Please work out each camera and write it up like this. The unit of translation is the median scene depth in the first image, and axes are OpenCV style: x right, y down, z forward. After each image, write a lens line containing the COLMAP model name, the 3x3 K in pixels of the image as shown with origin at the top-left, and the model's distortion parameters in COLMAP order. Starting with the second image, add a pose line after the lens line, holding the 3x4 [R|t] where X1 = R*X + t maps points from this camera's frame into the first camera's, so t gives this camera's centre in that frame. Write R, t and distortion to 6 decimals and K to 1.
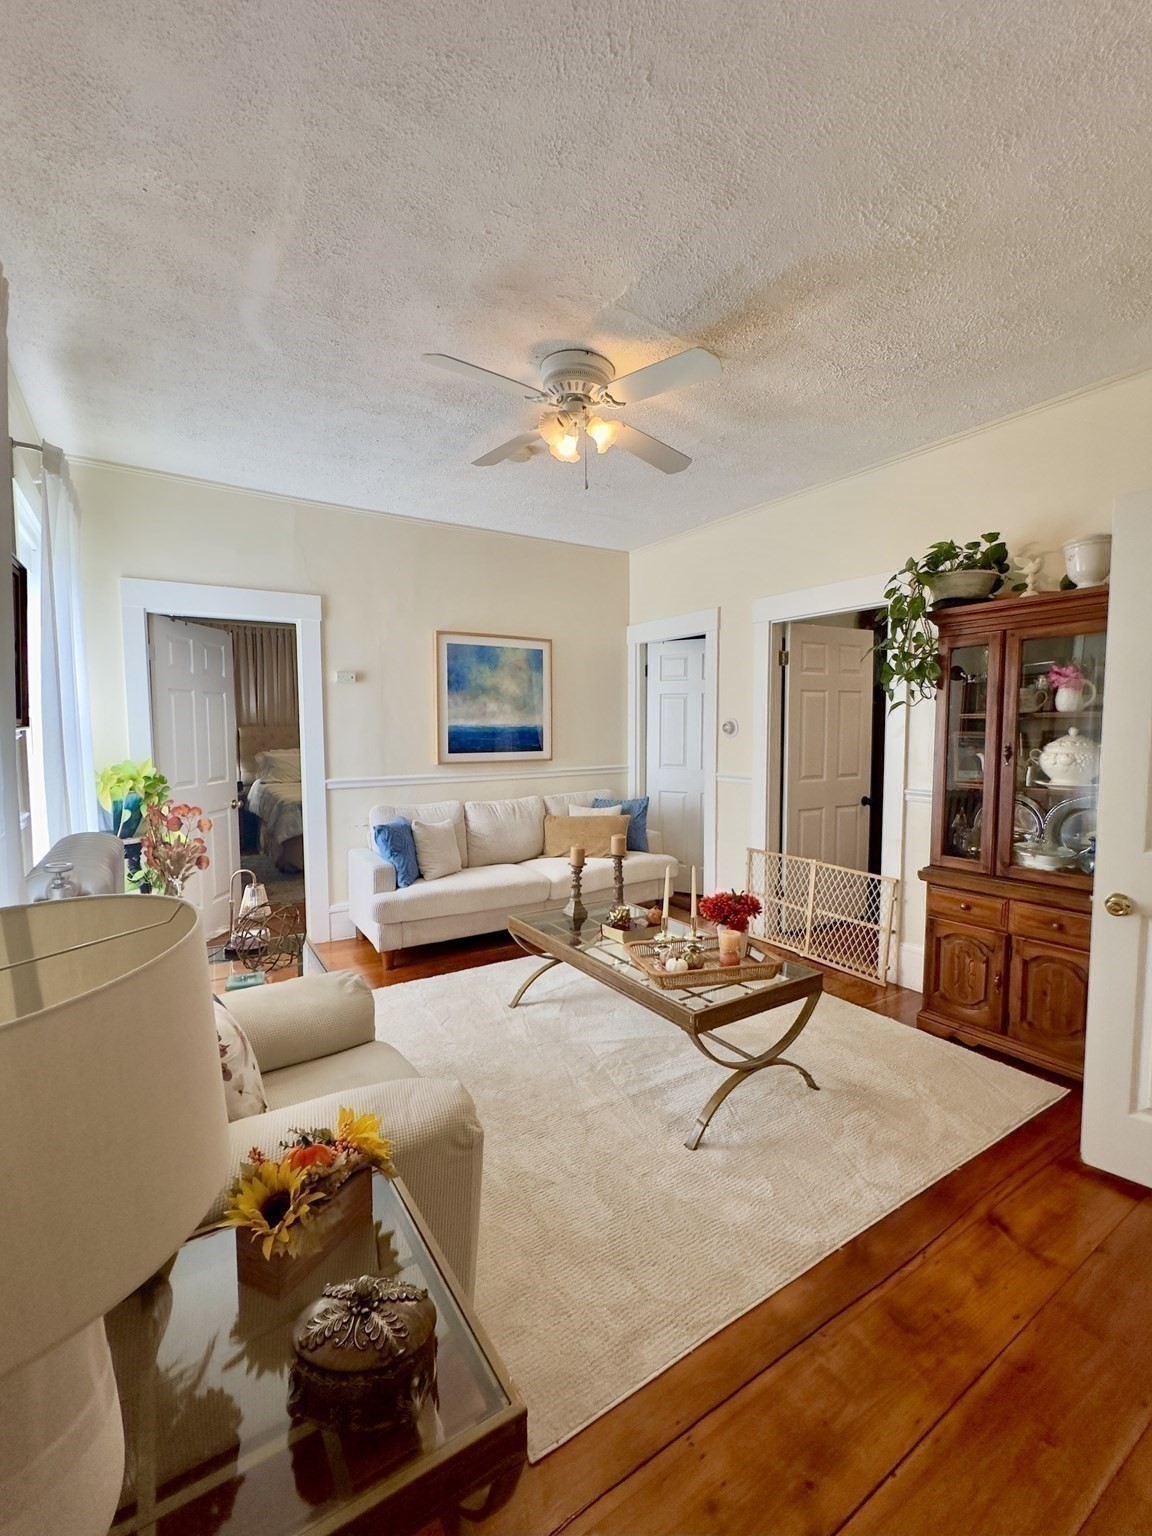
lens RADIAL K [[656.0, 0, 576.0], [0, 656.0, 768.0], [0, 0, 1]] dist [-0.002270, 0.000409]
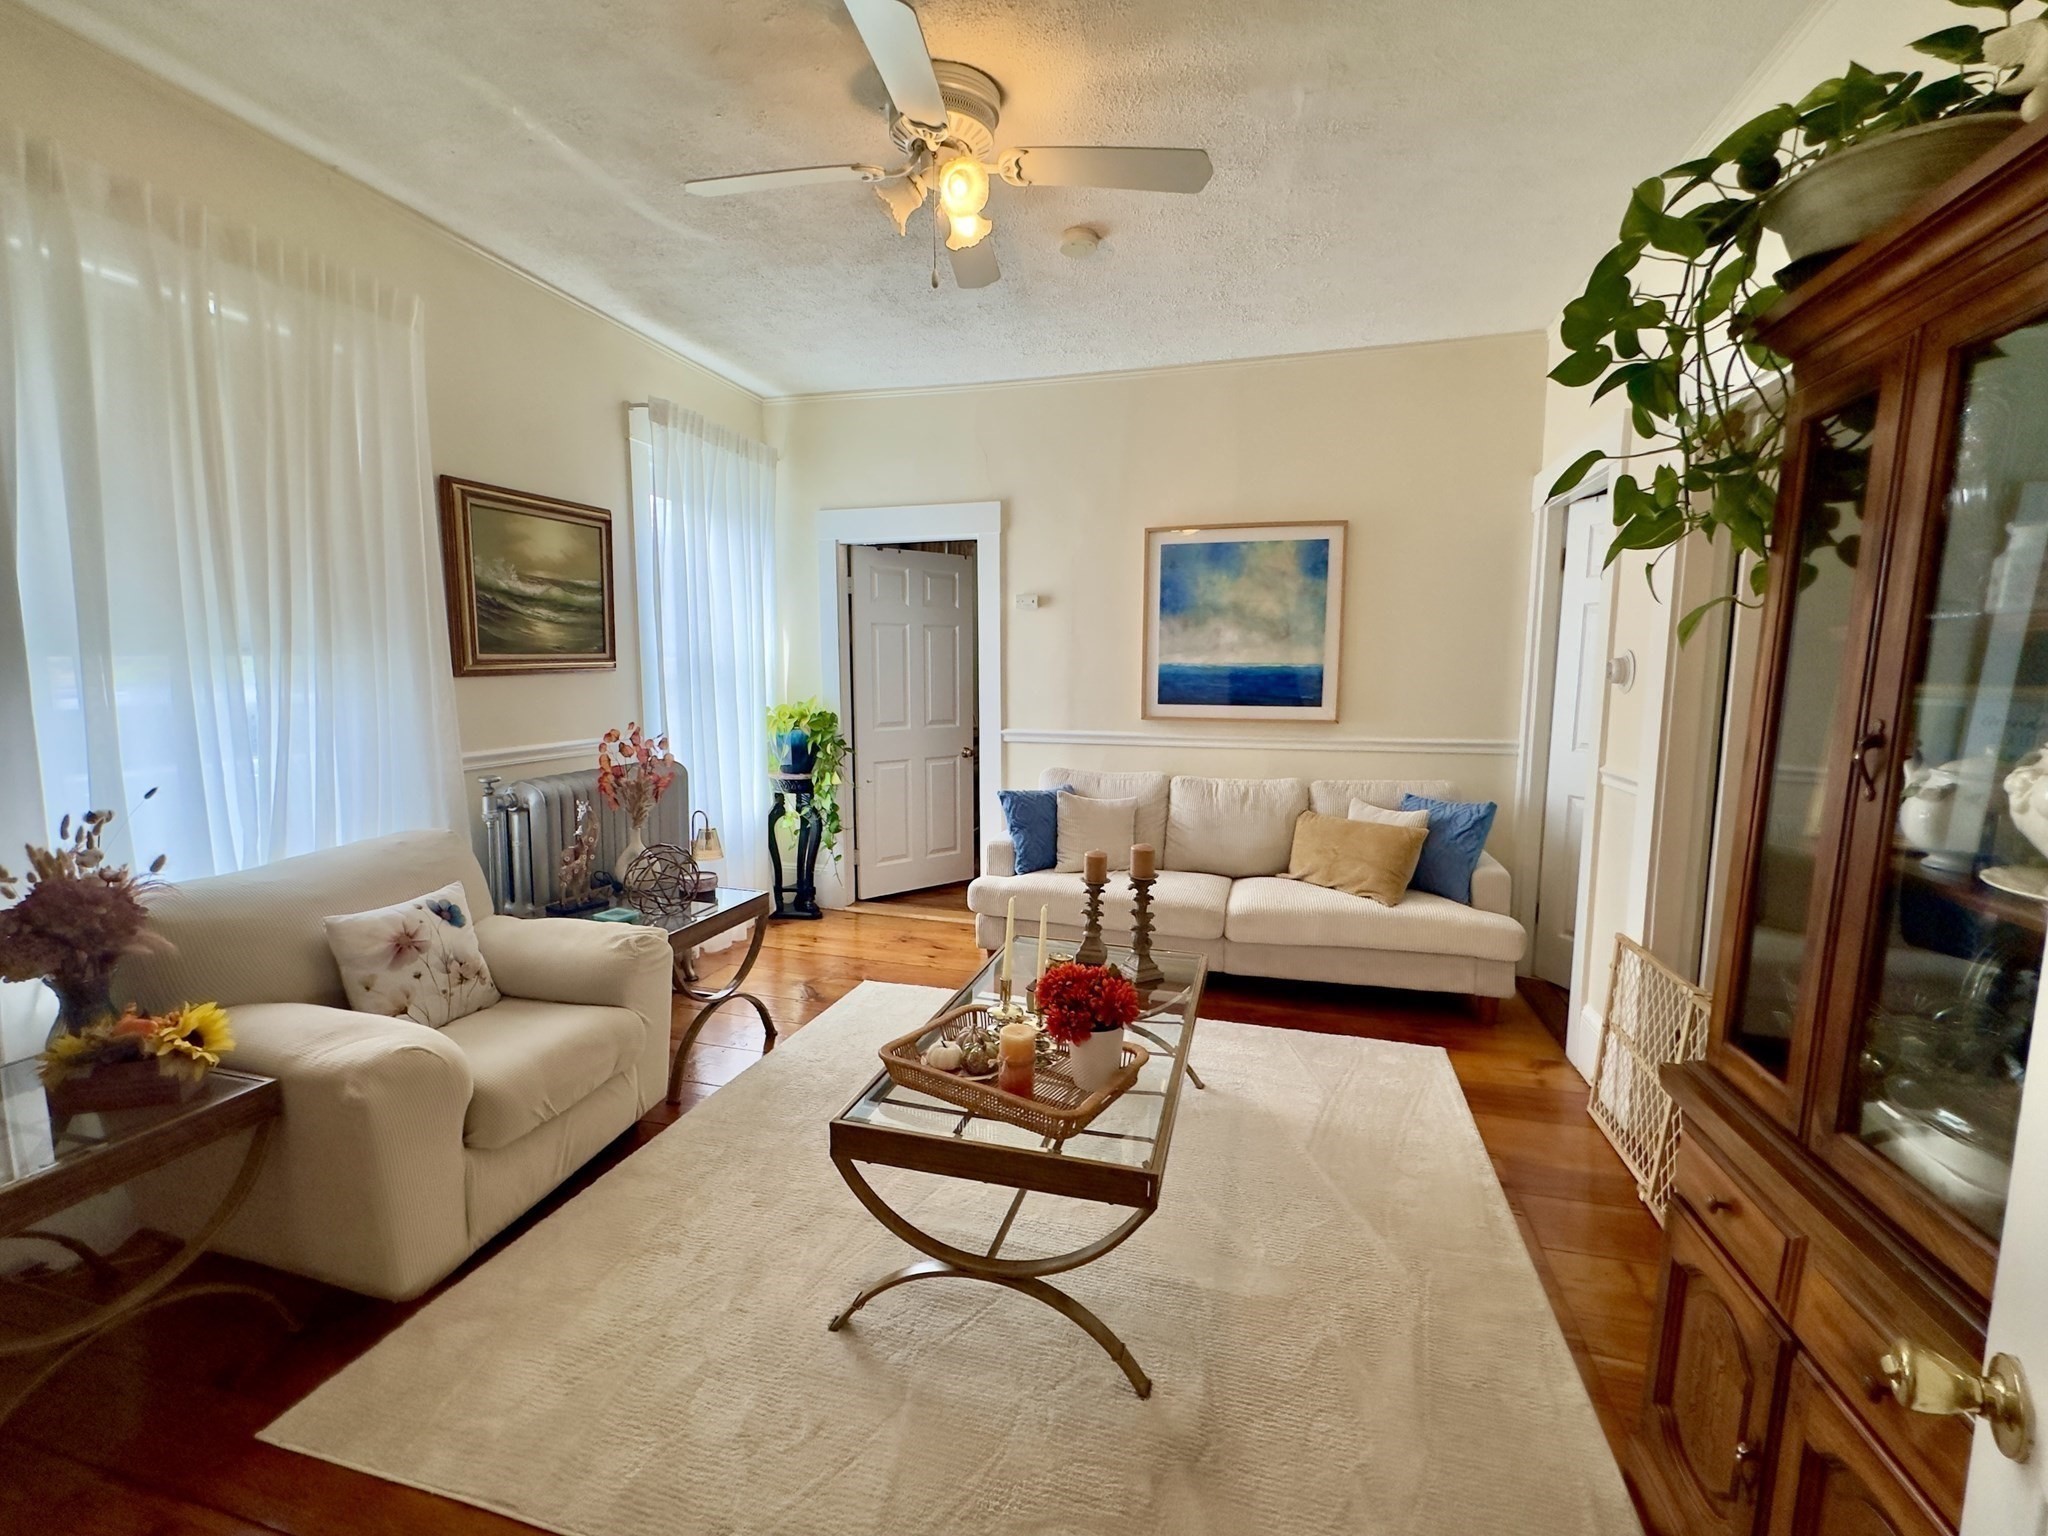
lens RADIAL K [[874.6, 0, 1016.1], [0, 874.6, 767.8], [0, 0, 1]] dist [-0.002270, 0.000409]
pose [[0.664025, 0.092275, -0.741995, 0.405116], [-0.058610, 0.995726, 0.071378, -0.012240], [0.745410, -0.003908, 0.666595, 0.265785]]
